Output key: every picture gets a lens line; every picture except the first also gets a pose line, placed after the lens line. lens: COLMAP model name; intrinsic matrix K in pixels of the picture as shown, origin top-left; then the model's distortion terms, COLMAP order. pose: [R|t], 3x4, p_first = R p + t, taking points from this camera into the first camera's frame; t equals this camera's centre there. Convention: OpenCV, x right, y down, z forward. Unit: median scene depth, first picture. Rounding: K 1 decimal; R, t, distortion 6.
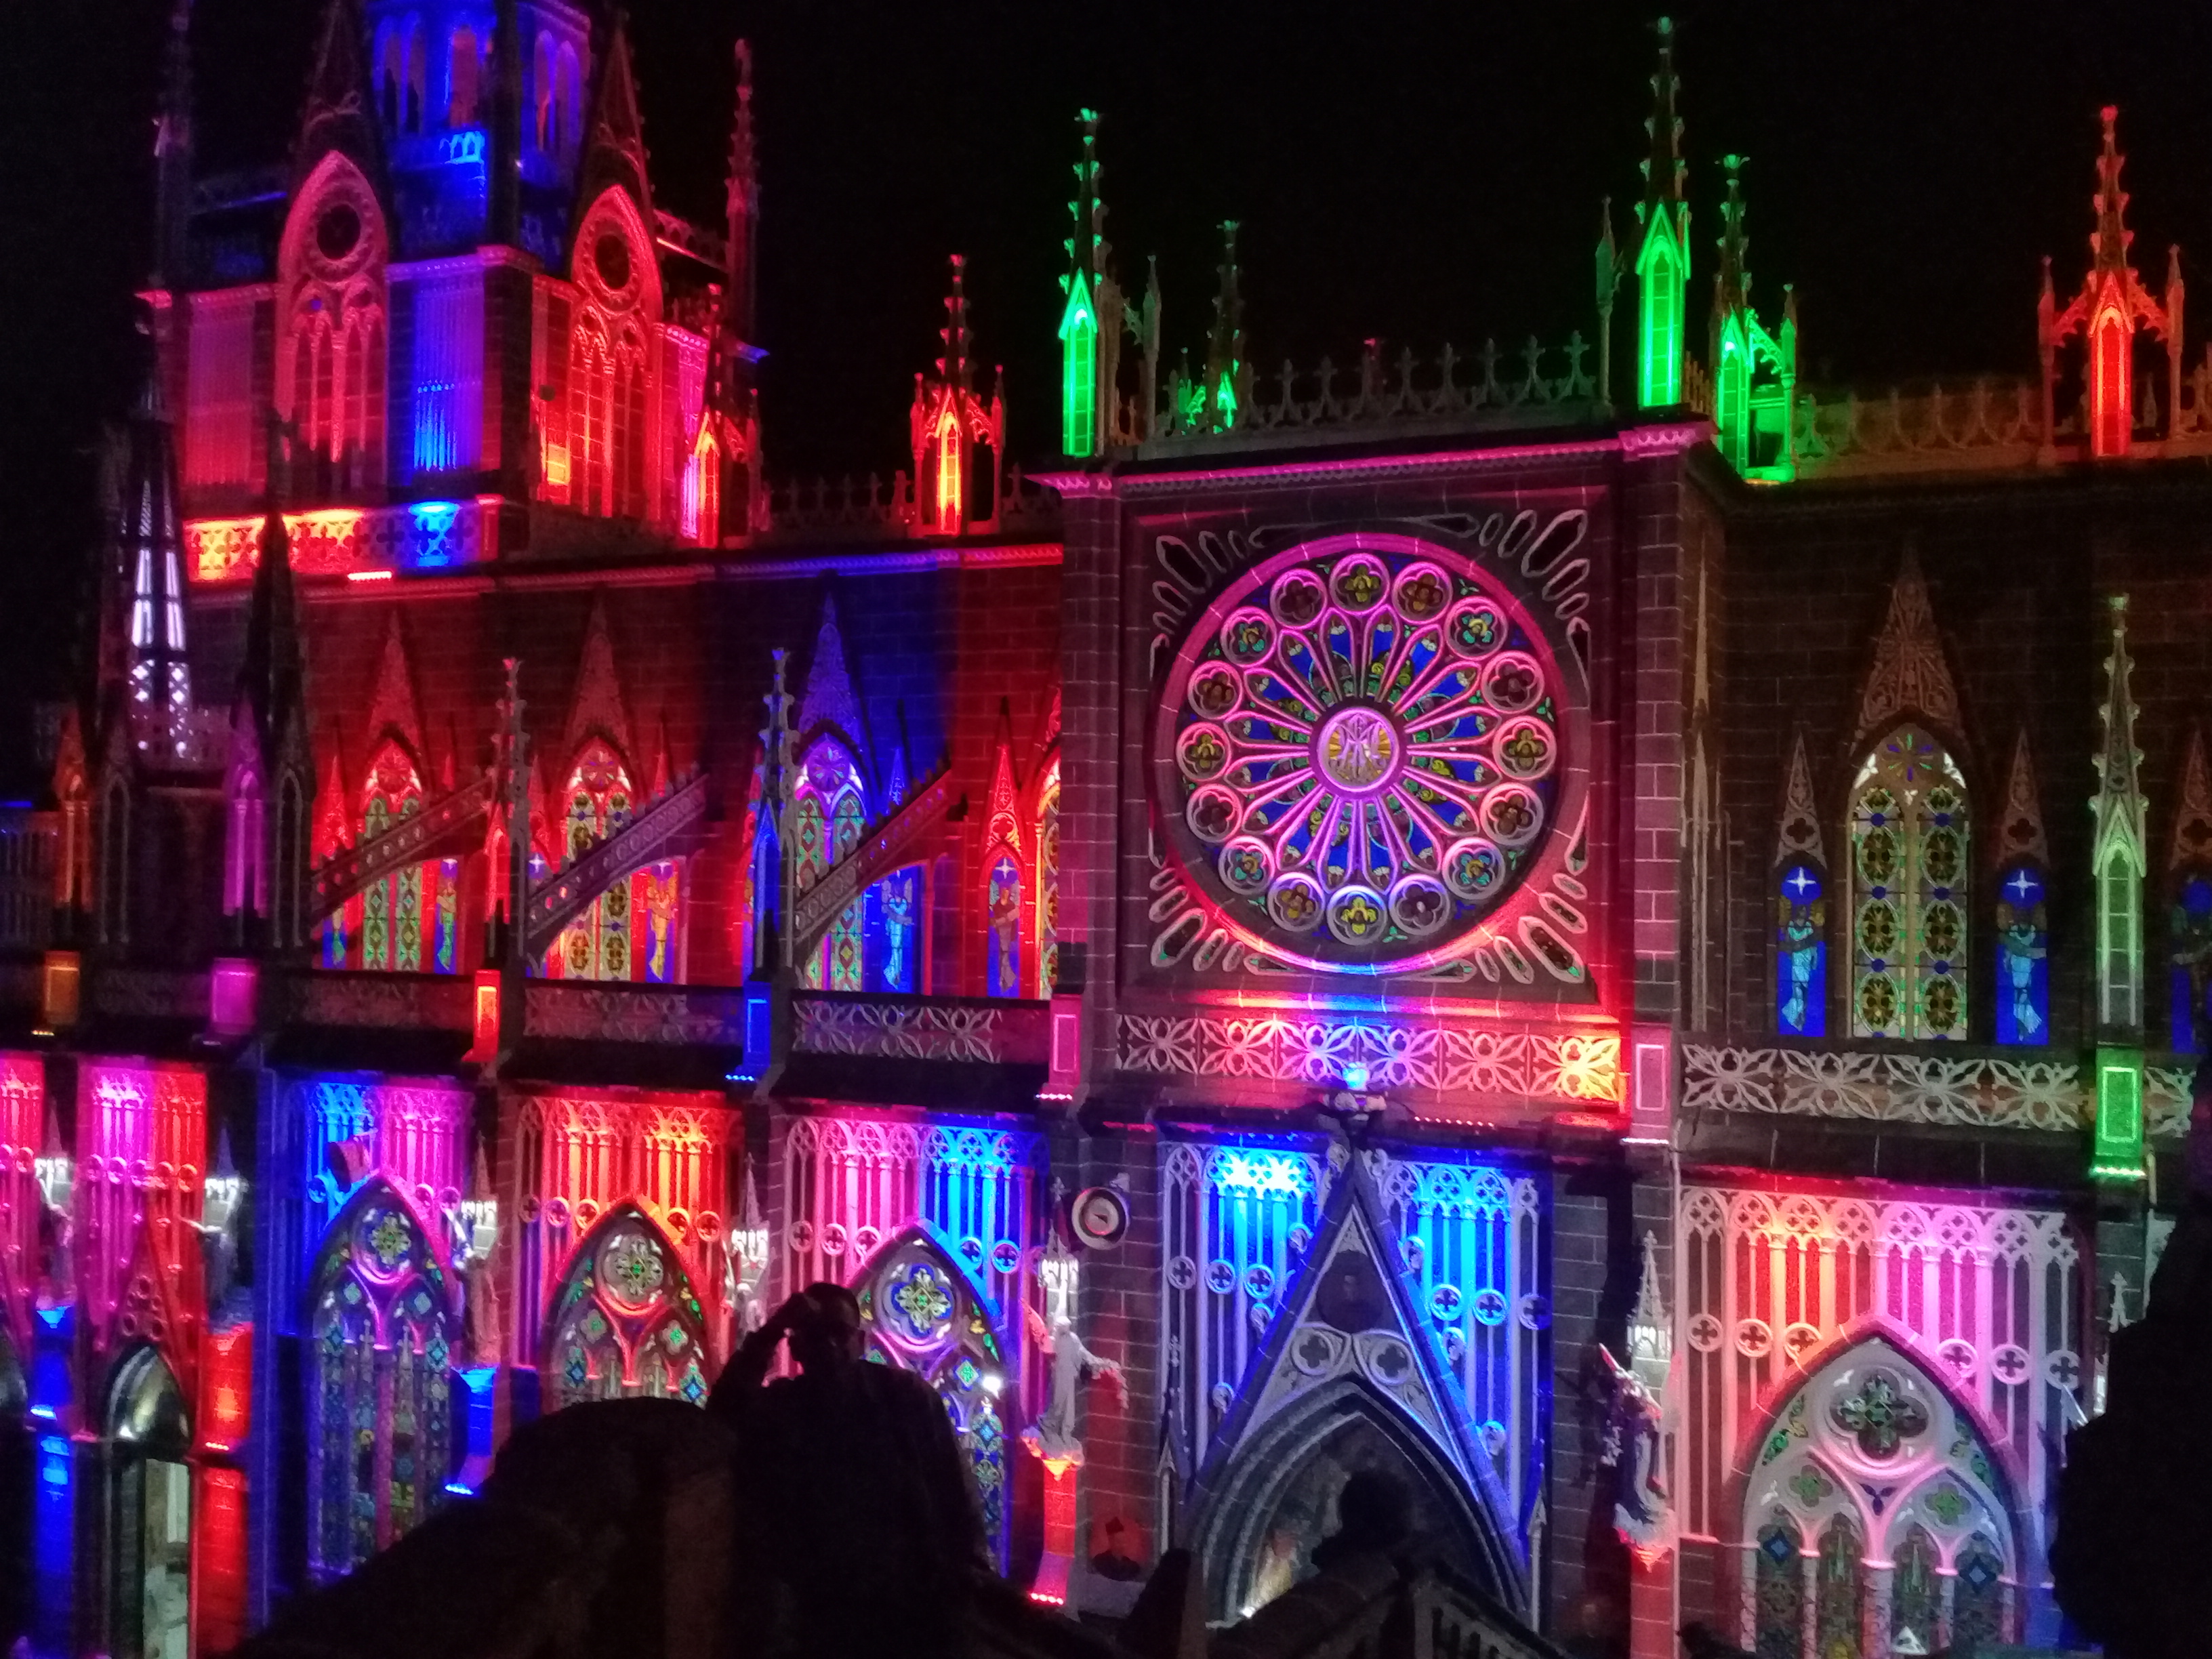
lens RADIAL K [[2048.9, 0, 1099.7], [0, 2048.9, 816.6], [0, 0, 1]] dist [0.092466, -0.221126]
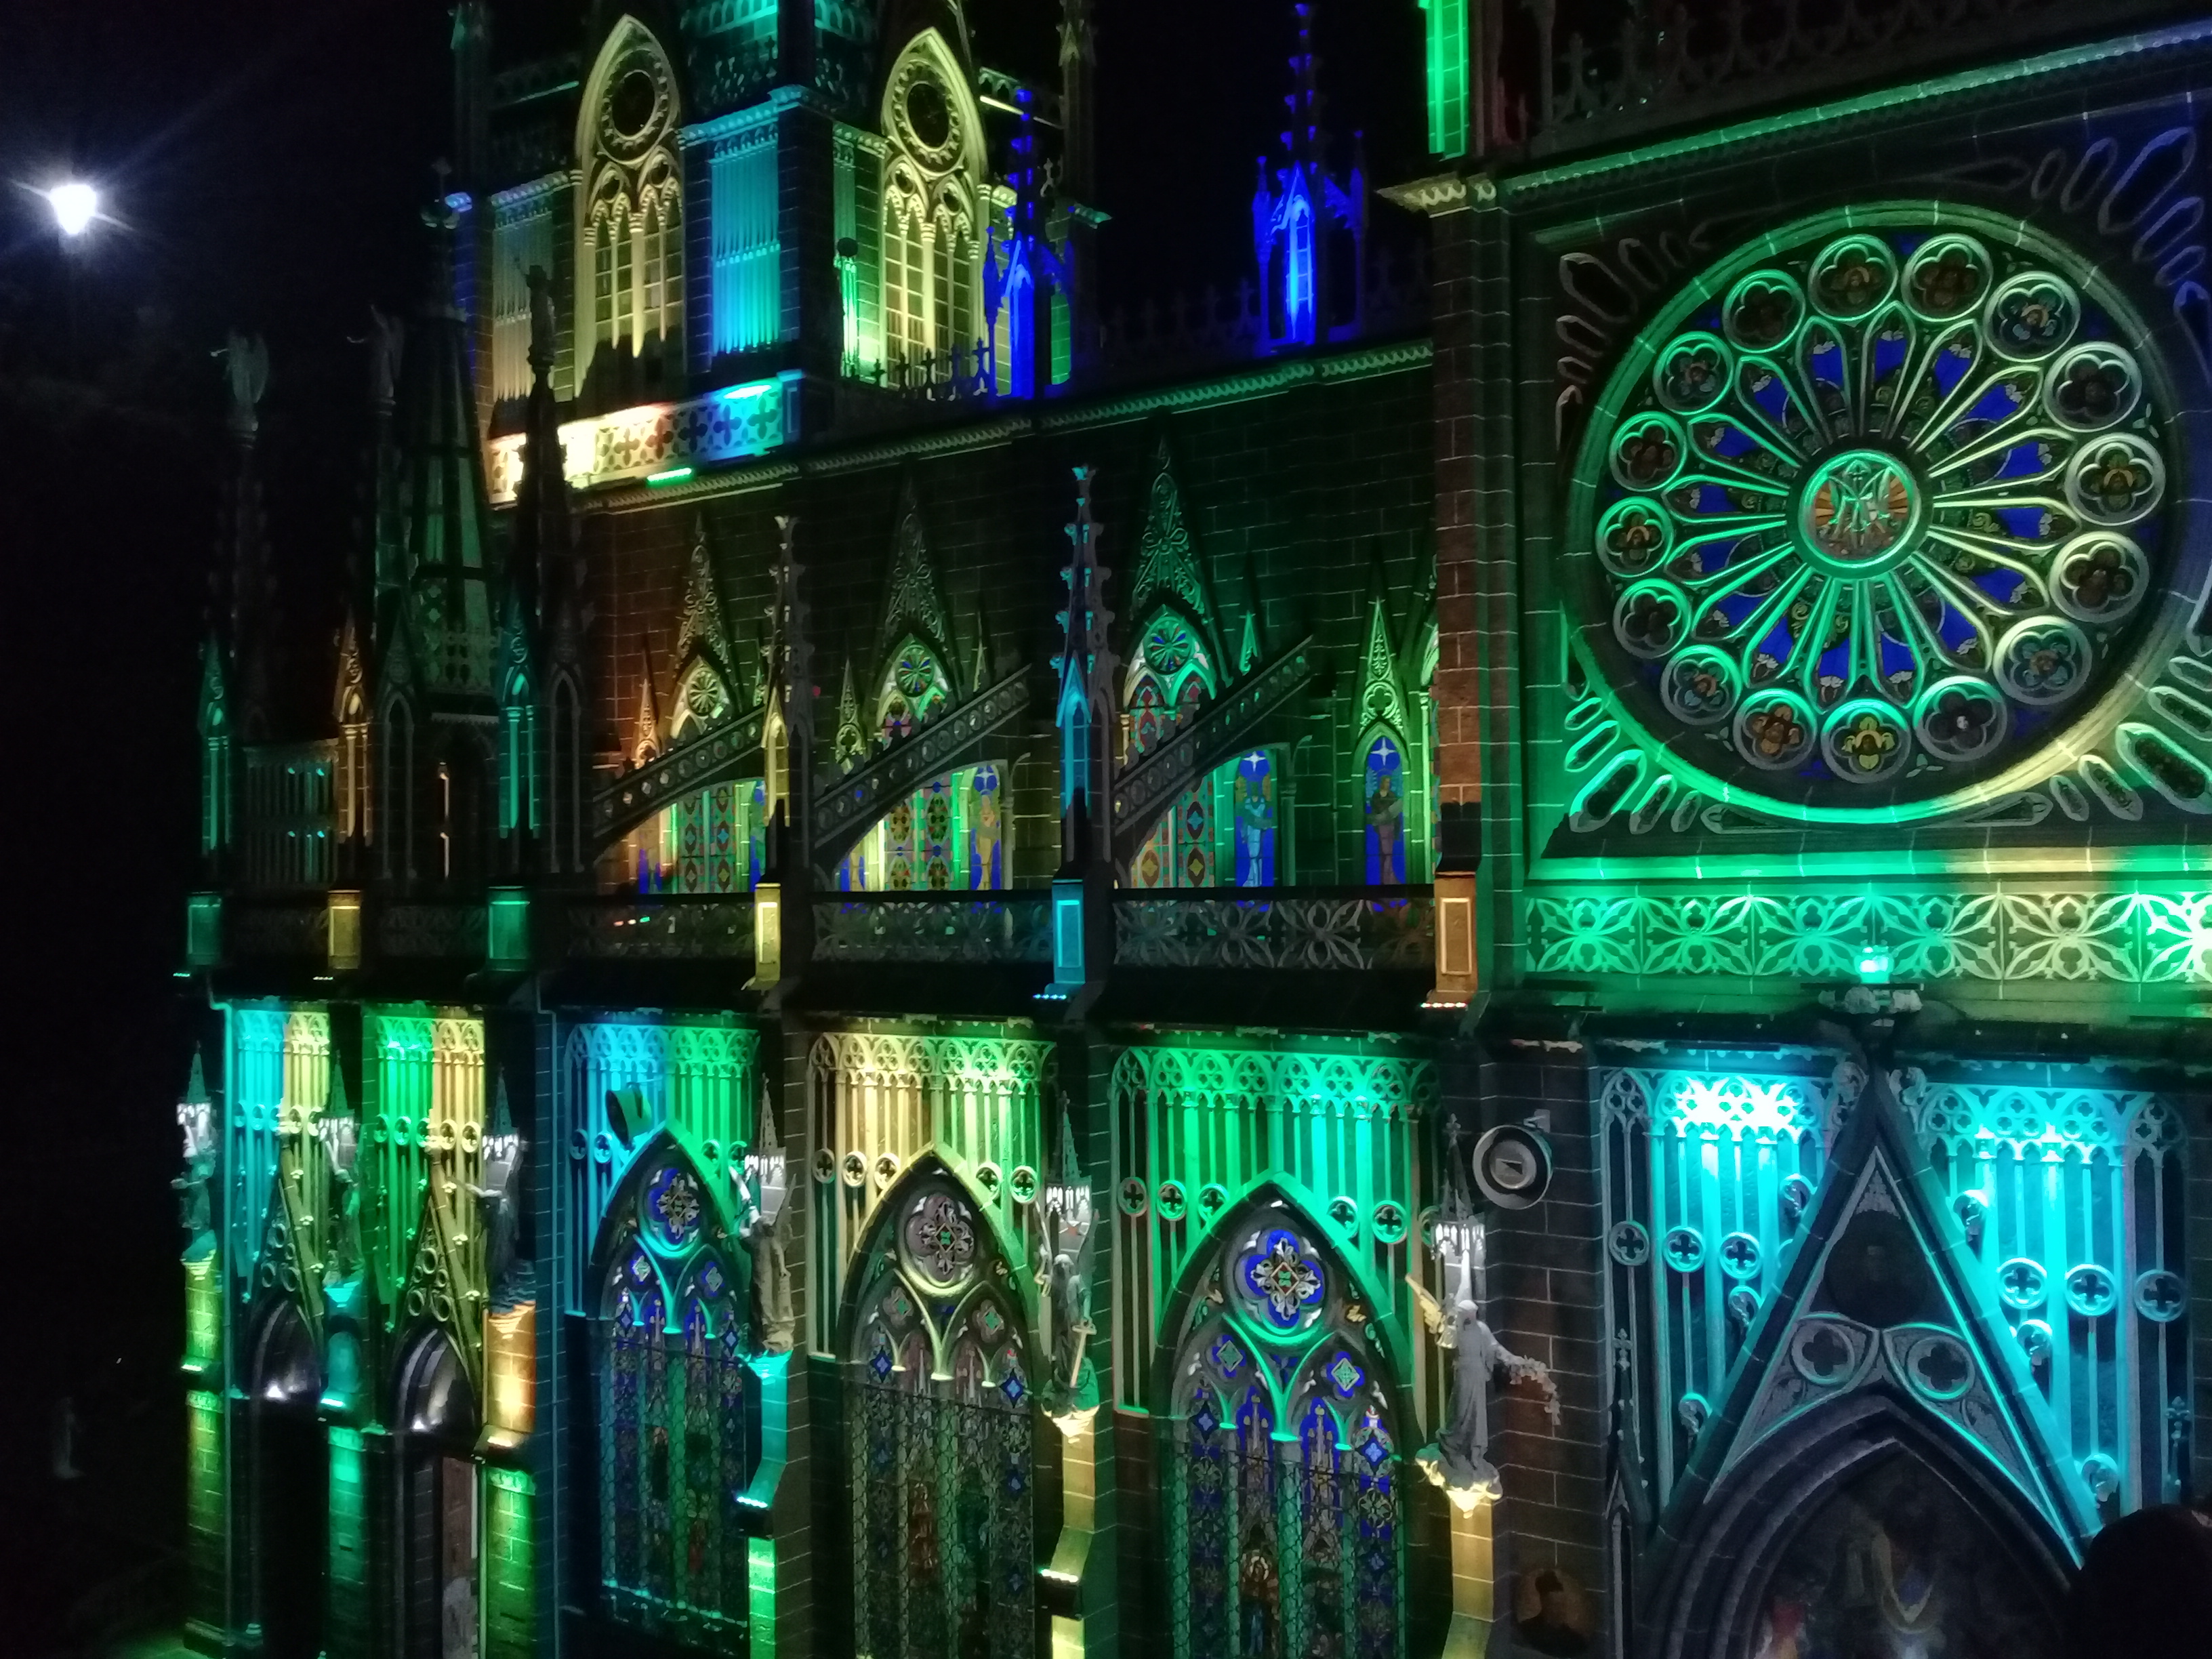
lens RADIAL K [[2048.9, 0, 1099.7], [0, 2048.9, 816.6], [0, 0, 1]] dist [0.092466, -0.221126]
pose [[0.978281, -0.034168, -0.204446, 0.009813], [0.032459, 0.999404, -0.011711, 0.064184], [0.204724, 0.004820, 0.978808, 0.212986]]
